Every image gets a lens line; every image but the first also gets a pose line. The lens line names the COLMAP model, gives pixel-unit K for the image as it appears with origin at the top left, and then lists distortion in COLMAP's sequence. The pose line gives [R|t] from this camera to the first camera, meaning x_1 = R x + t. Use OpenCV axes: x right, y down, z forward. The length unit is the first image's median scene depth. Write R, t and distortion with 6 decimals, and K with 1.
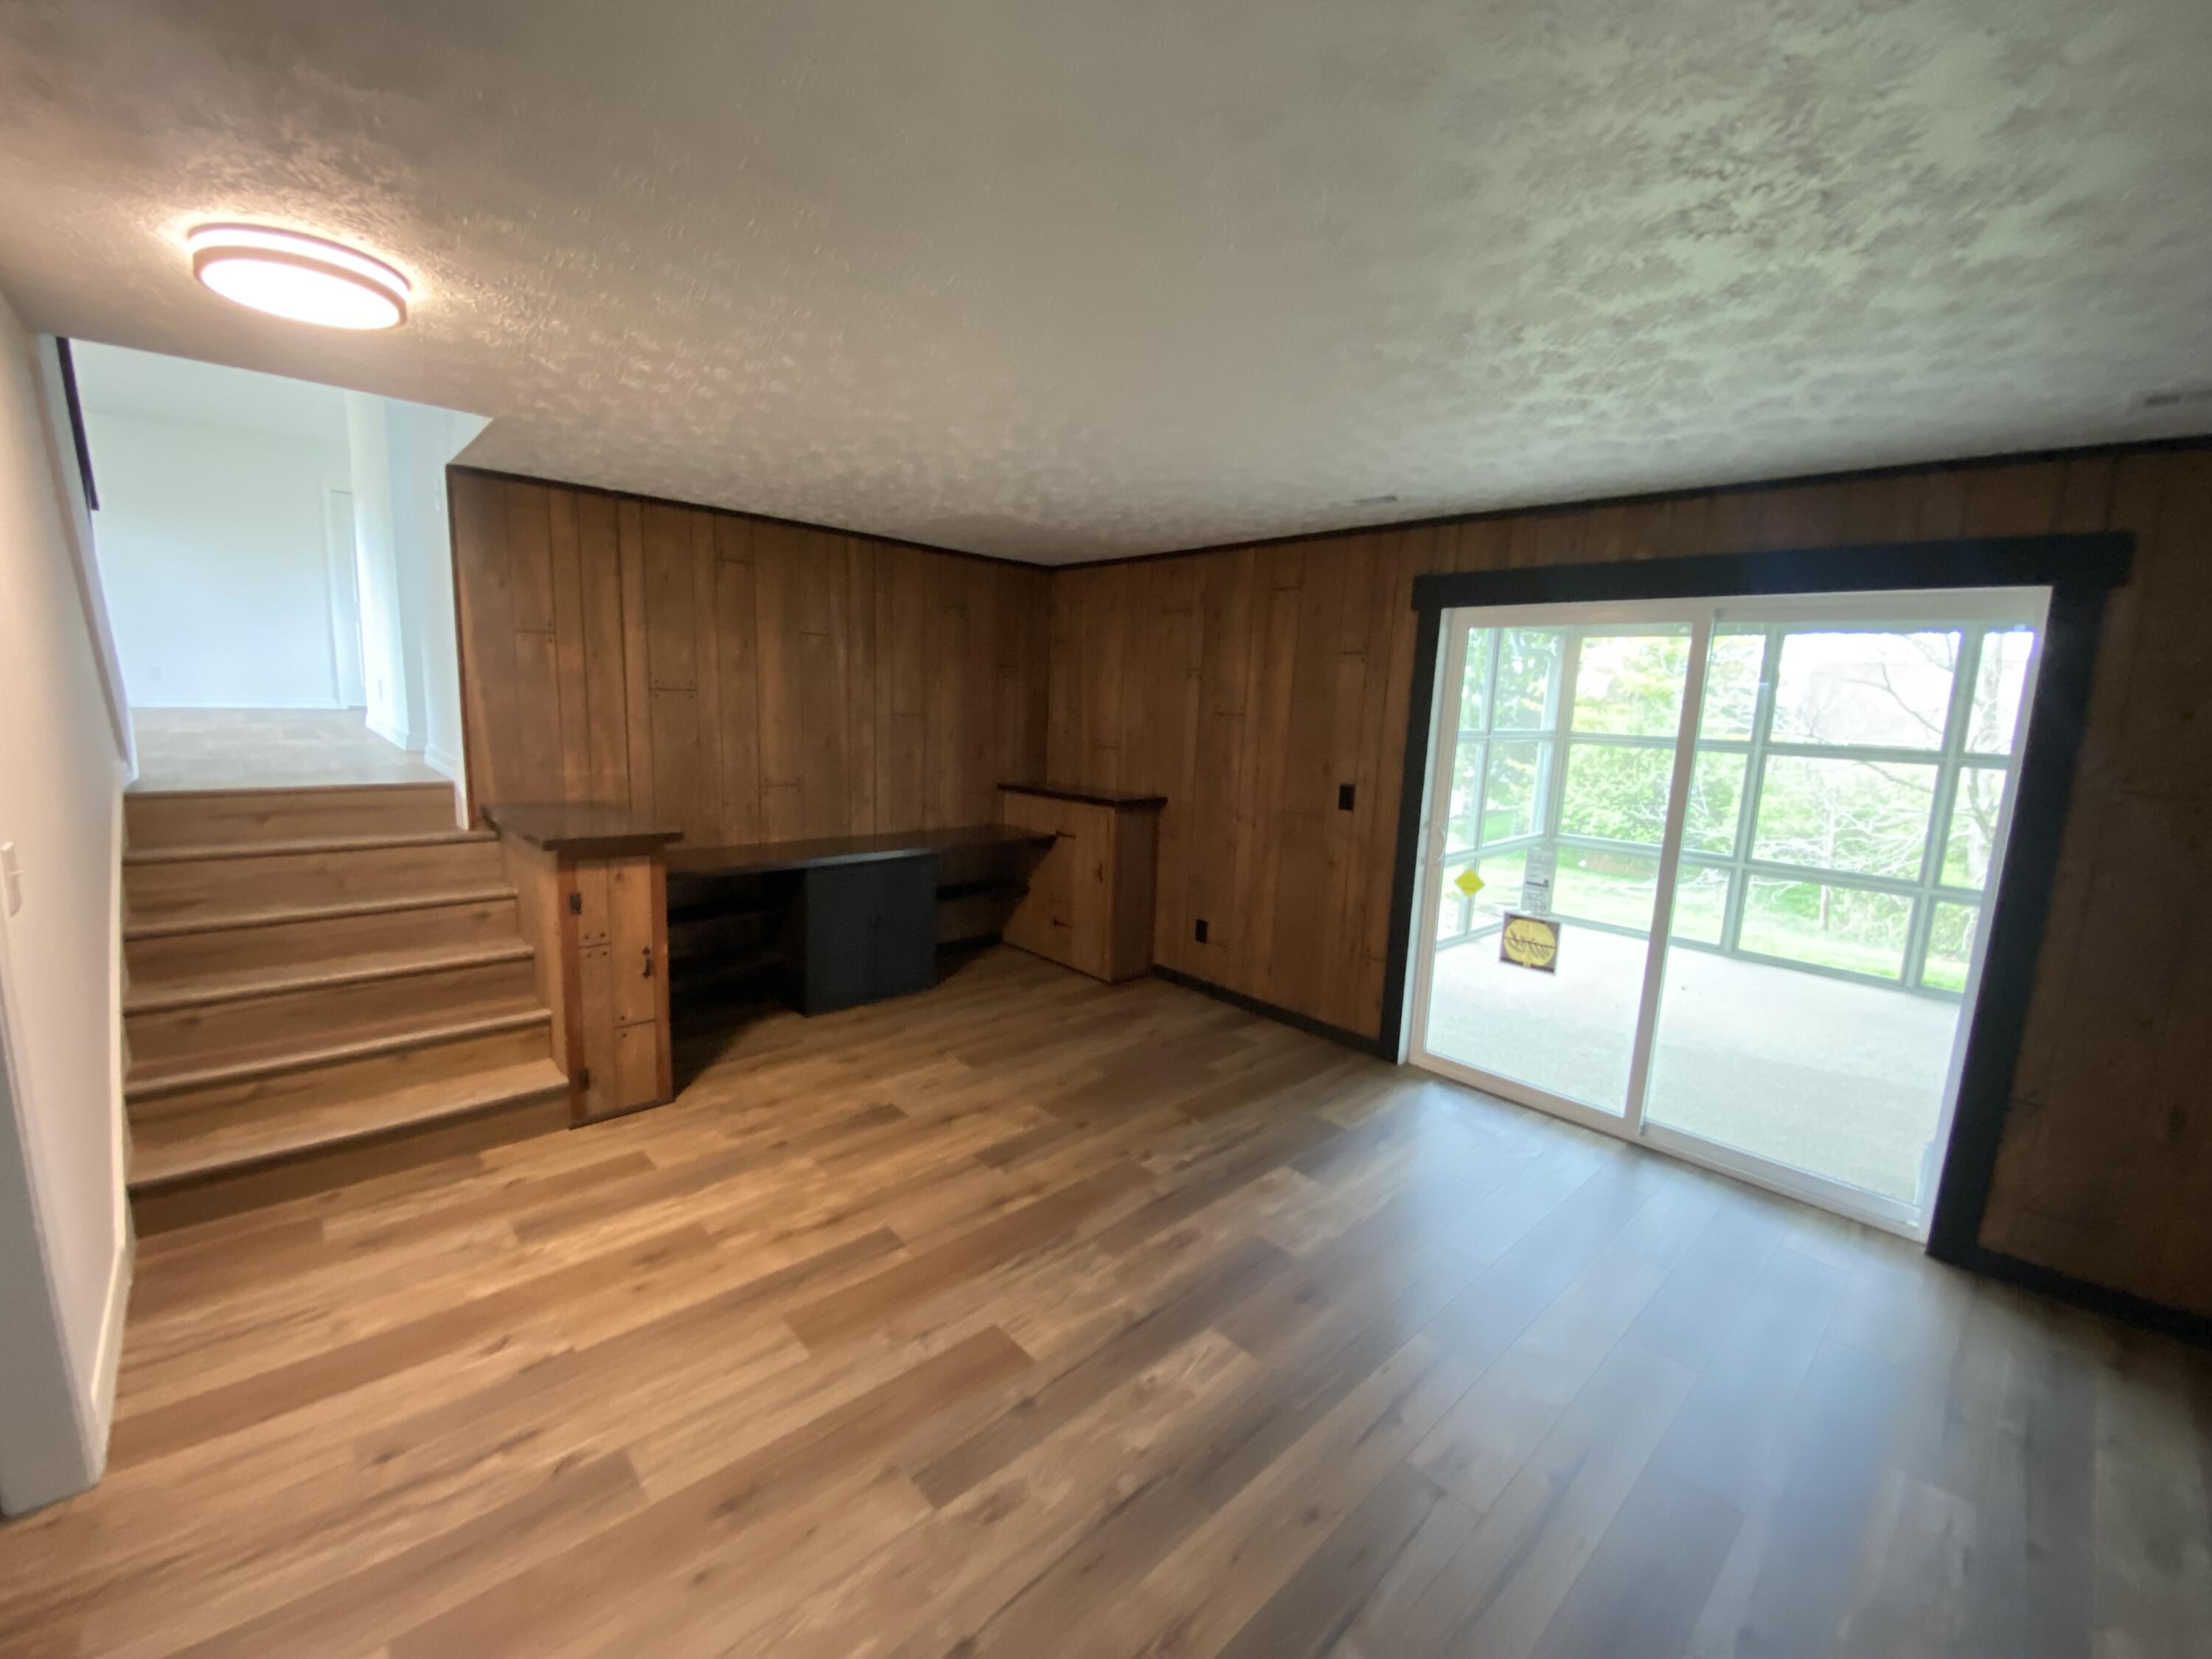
lens RADIAL K [[896.6, 0, 1094.2], [0, 896.6, 832.1], [0, 0, 1]] dist [-0.009883, -0.001072]
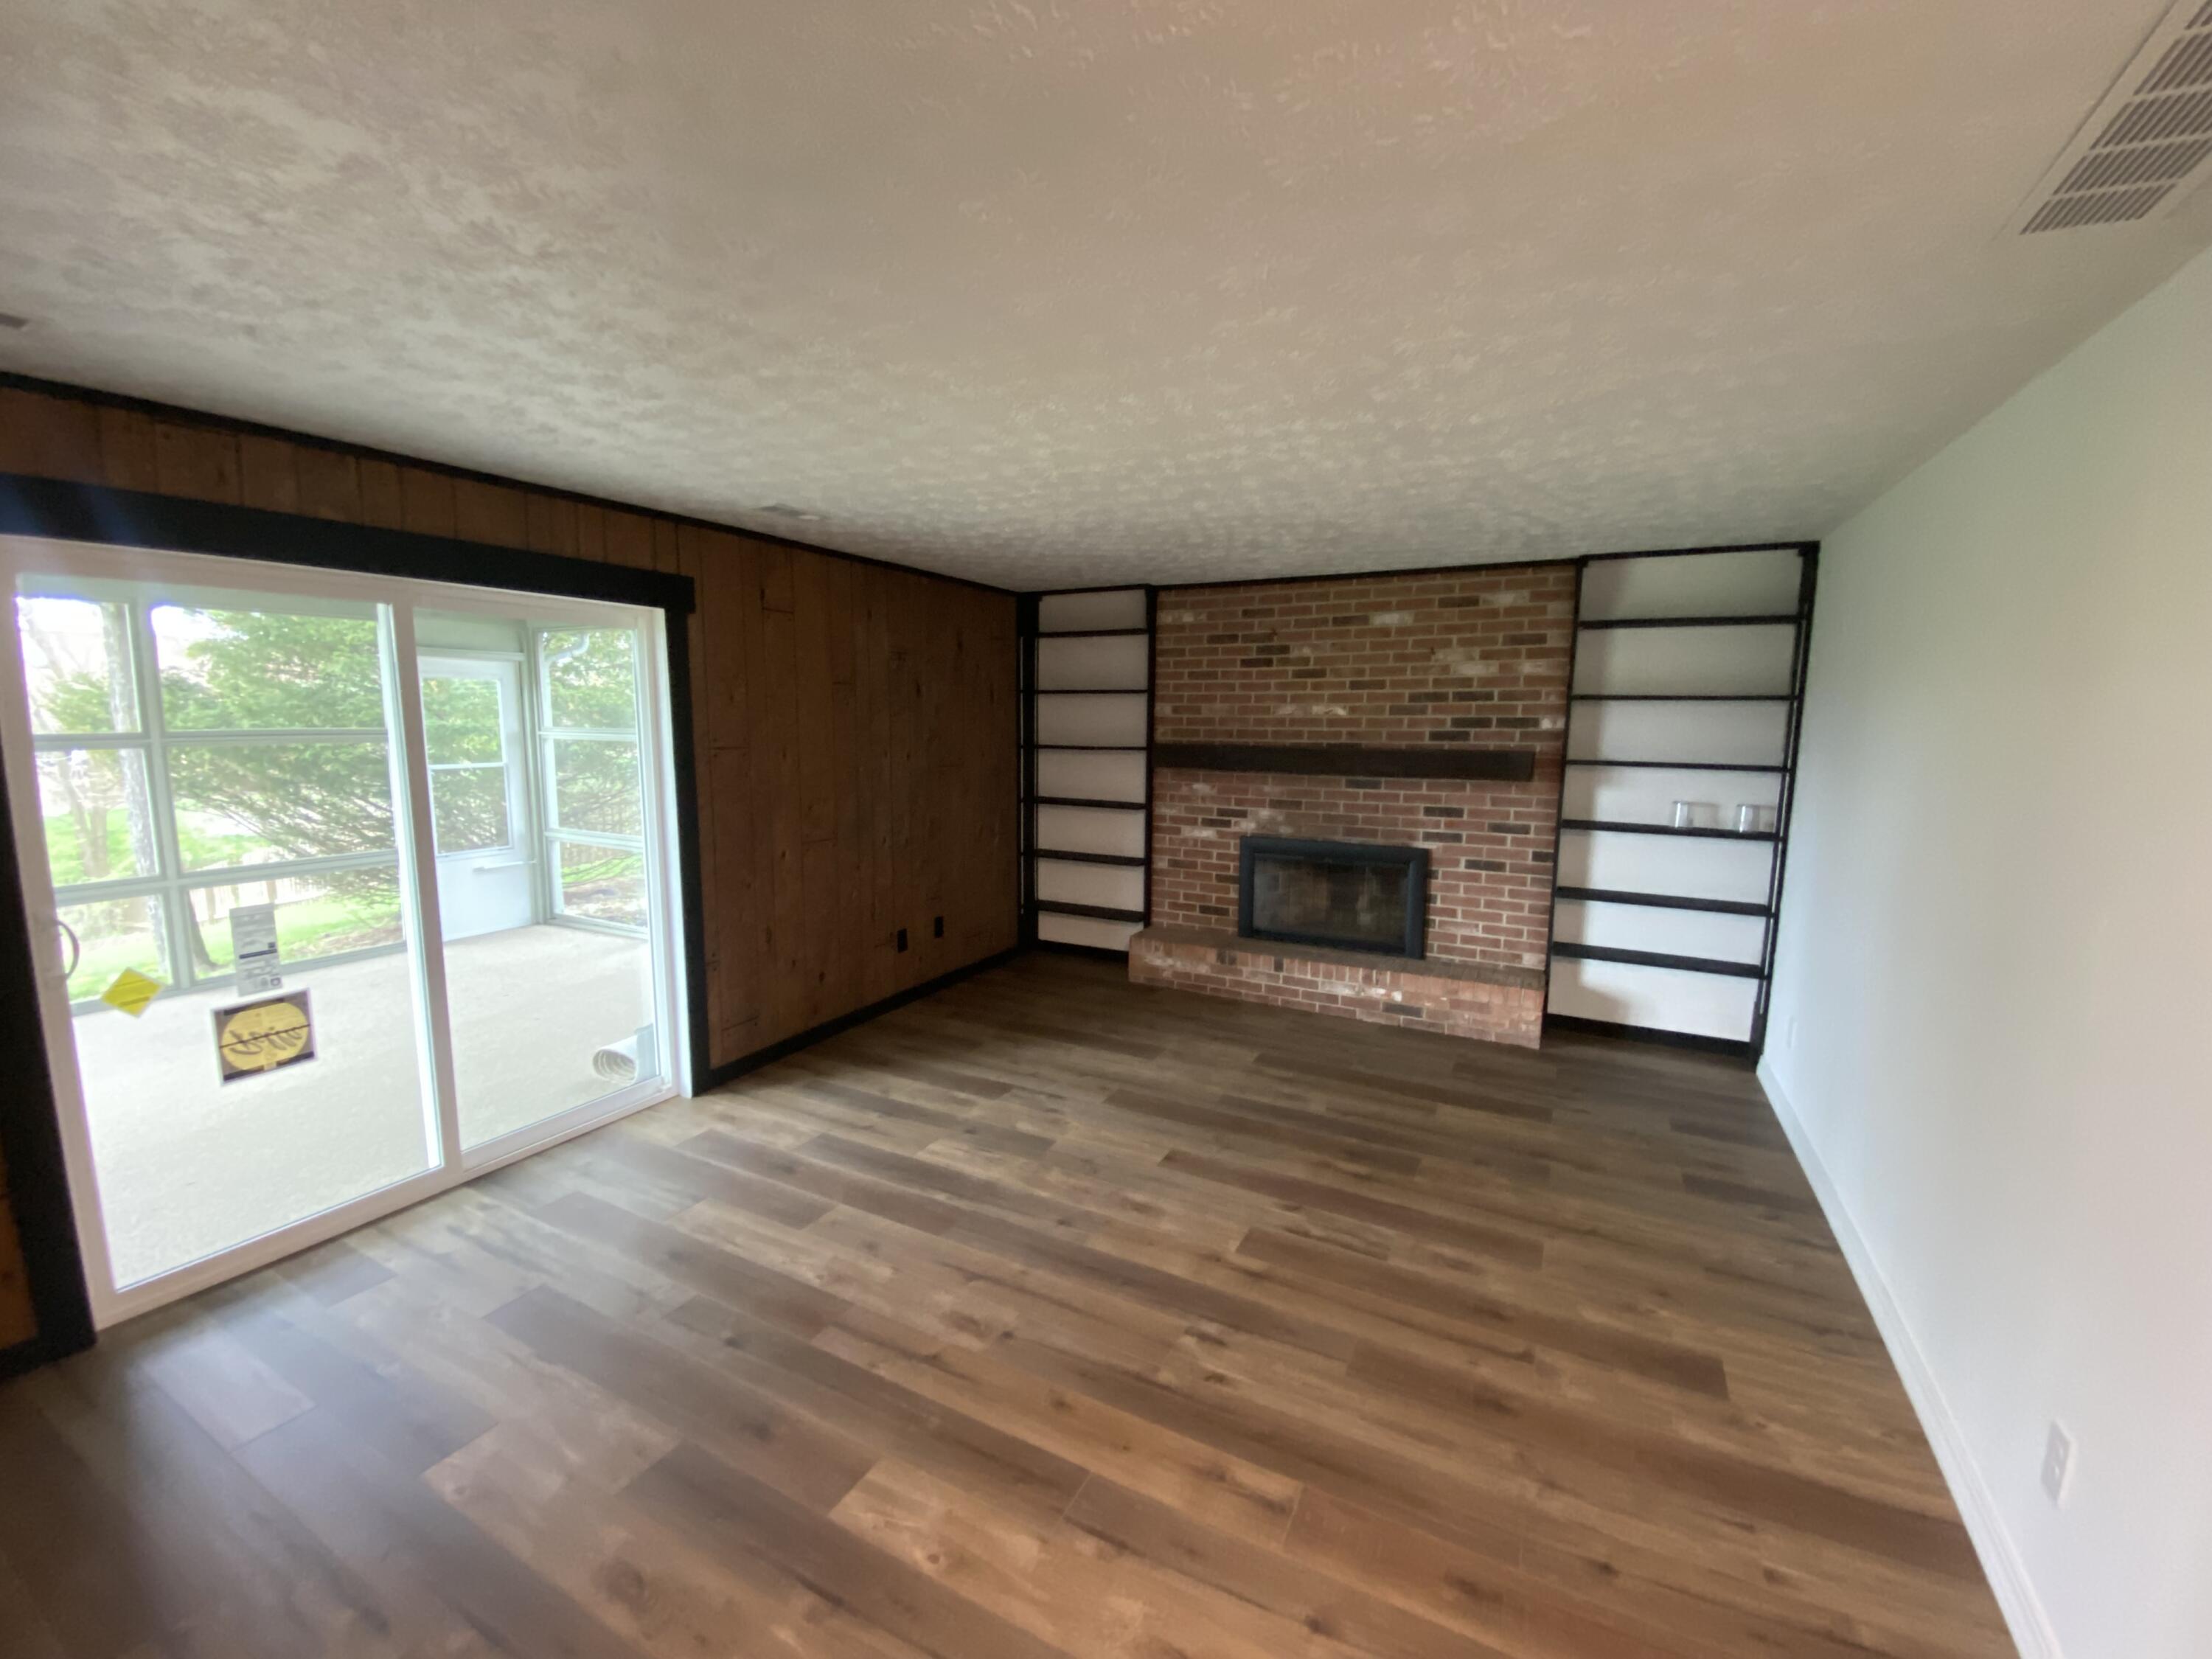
lens RADIAL K [[896.6, 0, 1109.6], [0, 896.6, 827.2], [0, 0, 1]] dist [-0.009883, -0.001072]
pose [[-0.319963, -0.166737, 0.932643, -0.532978], [0.122294, 0.968889, 0.215173, -0.158977], [-0.939504, 0.182904, -0.289618, 0.809034]]
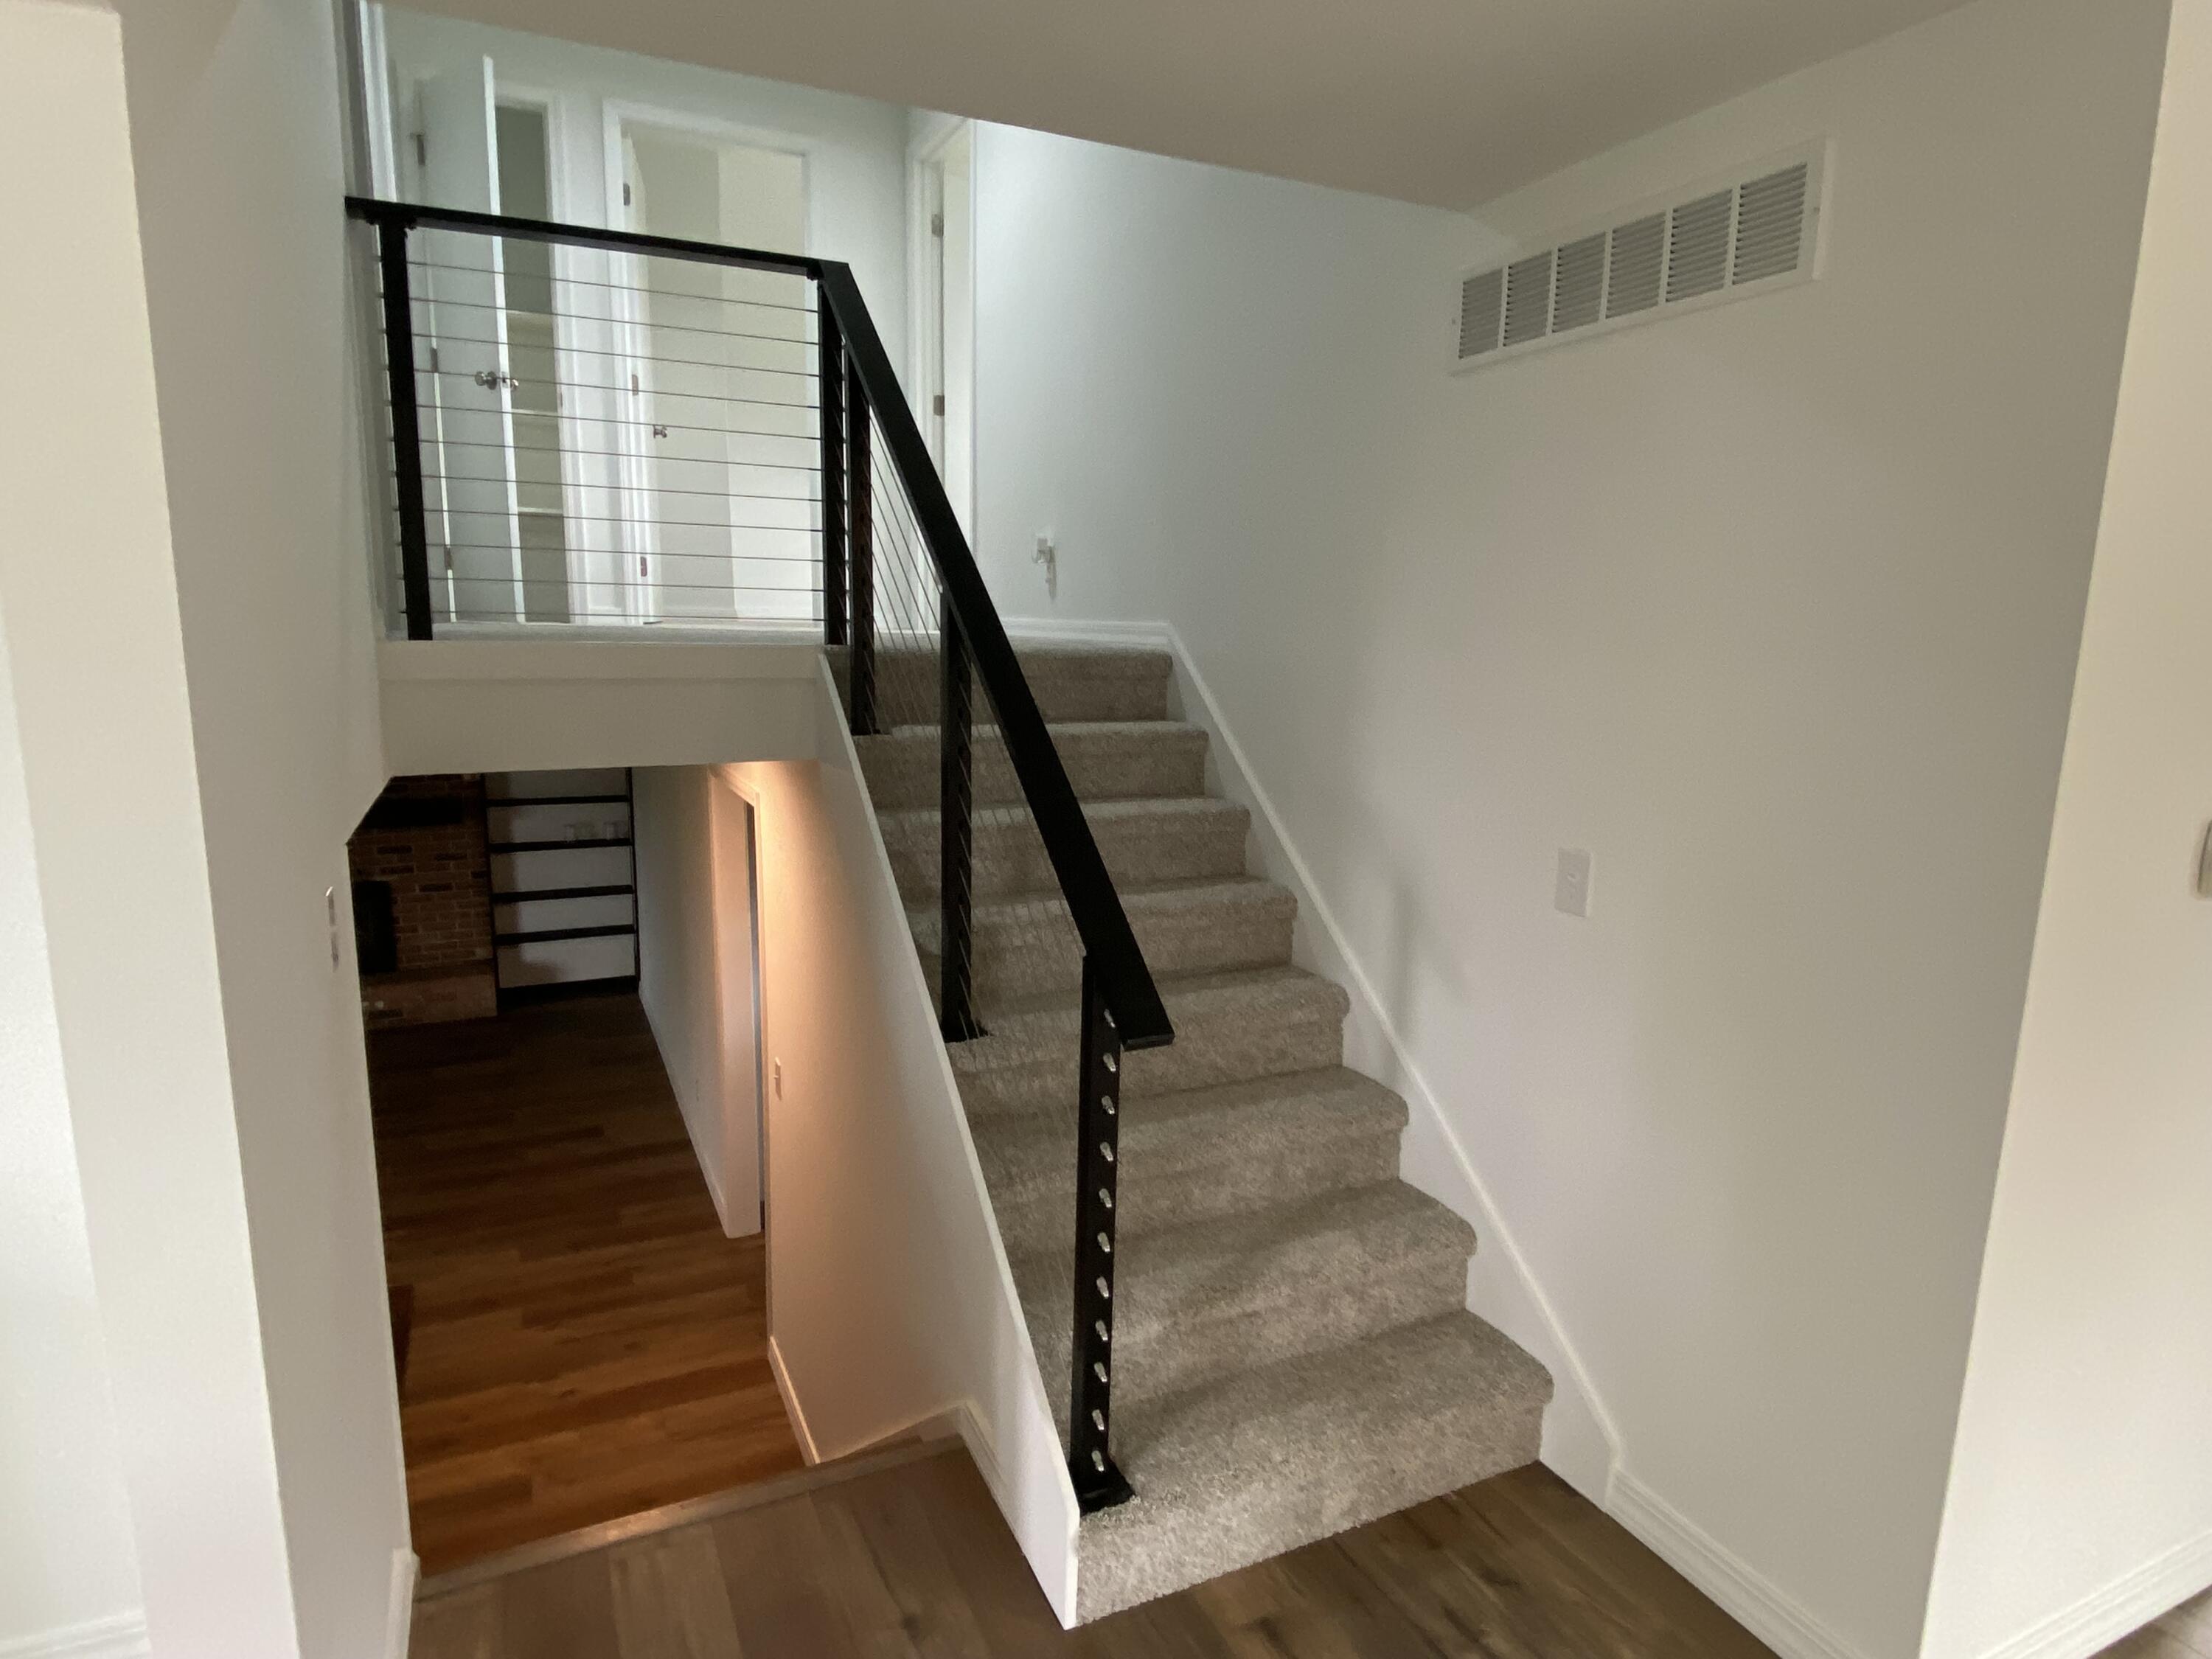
lens RADIAL K [[1253.9, 0, 1114.7], [0, 1253.9, 825.2], [0, 0, 1]] dist [-0.010268, -0.006955]
pose [[-0.950970, -0.113403, 0.287742, -1.659339], [-0.014207, 0.945389, 0.325635, -0.819839], [-0.308956, 0.305581, -0.900648, 1.883168]]
